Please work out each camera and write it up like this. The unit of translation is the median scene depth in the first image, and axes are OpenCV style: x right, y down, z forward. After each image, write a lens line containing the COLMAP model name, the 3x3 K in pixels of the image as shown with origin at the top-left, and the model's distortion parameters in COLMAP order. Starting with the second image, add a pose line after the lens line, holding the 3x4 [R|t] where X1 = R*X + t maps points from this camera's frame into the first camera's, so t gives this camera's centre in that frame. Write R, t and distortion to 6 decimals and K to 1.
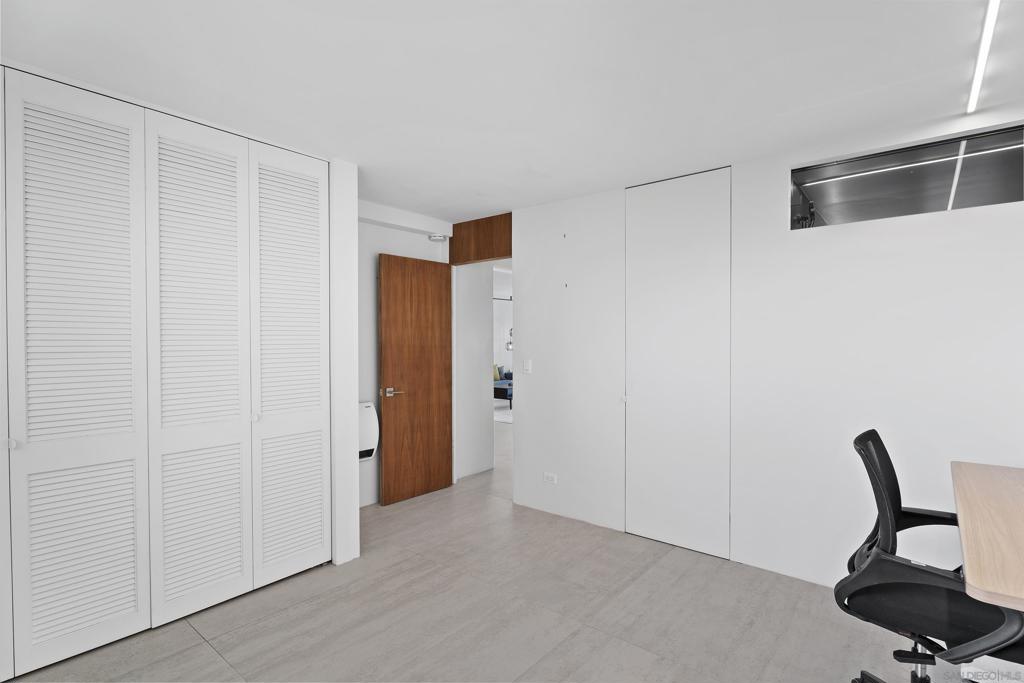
lens RADIAL K [[499.6, 0, 502.7], [0, 499.6, 343.7], [0, 0, 1]] dist [-0.000119, -0.000470]
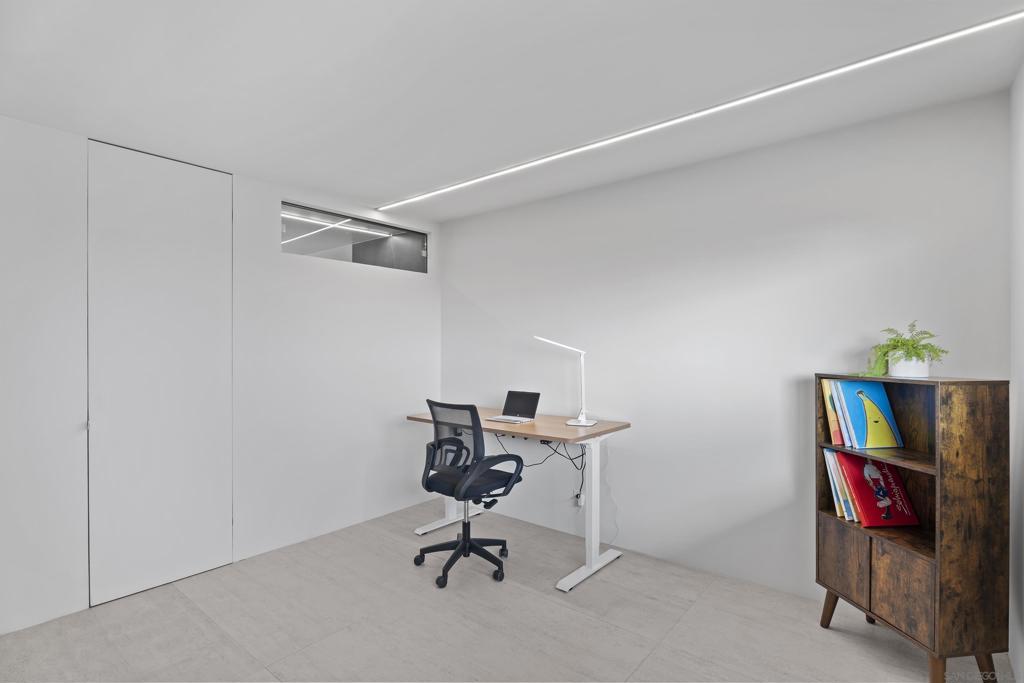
lens RADIAL K [[499.6, 0, 502.7], [0, 499.6, 343.7], [0, 0, 1]] dist [-0.000119, -0.000470]
pose [[-0.002648, 0.007167, 0.999971, -0.584689], [0.007001, 0.999950, -0.007148, 0.001058], [-0.999972, 0.006982, -0.002698, 0.472287]]
